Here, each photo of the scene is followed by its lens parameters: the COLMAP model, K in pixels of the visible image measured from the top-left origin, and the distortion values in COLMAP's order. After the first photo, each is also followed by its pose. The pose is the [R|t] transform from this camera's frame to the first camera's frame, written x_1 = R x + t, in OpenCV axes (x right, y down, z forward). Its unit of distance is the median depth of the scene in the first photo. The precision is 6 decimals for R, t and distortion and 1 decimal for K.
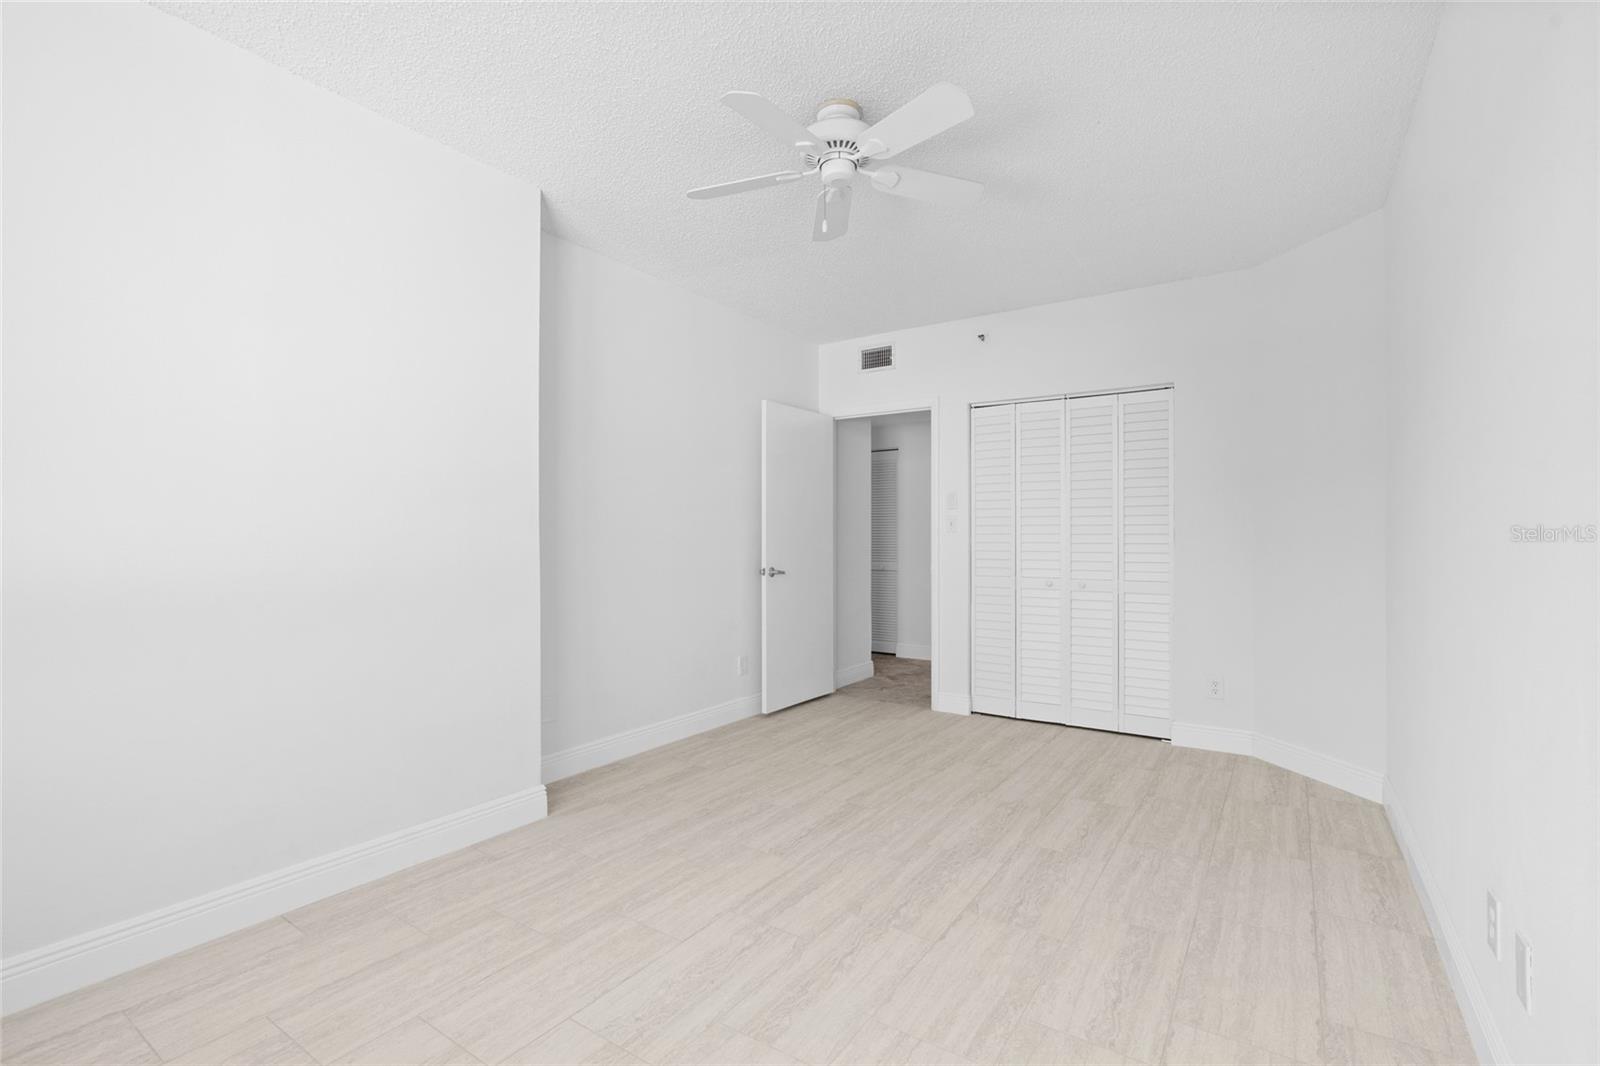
lens RADIAL K [[726.9, 0, 801.2], [0, 726.9, 535.4], [0, 0, 1]] dist [-0.000105, 0.000111]
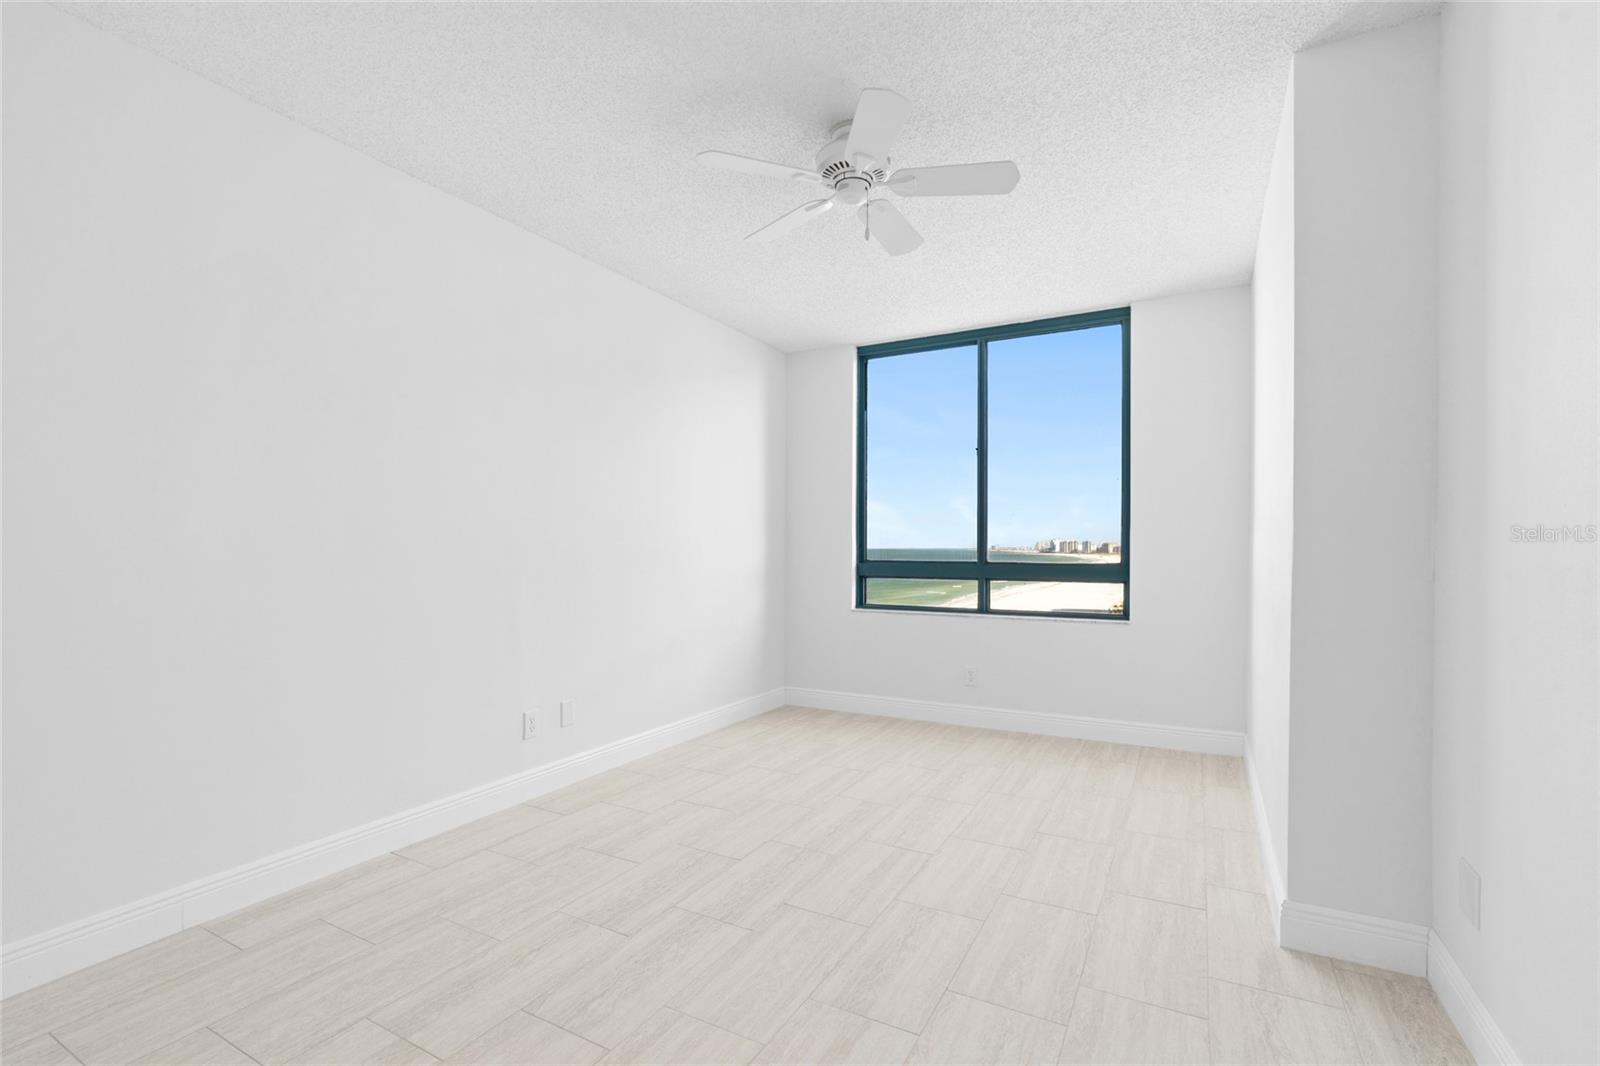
lens RADIAL K [[726.9, 0, 796.6], [0, 726.9, 534.8], [0, 0, 1]] dist [-0.000105, 0.000111]
pose [[-0.996337, -0.004559, -0.085395, 0.198418], [-0.002991, 0.999825, -0.018480, 0.002515], [0.085464, -0.018157, -0.996176, 1.853871]]
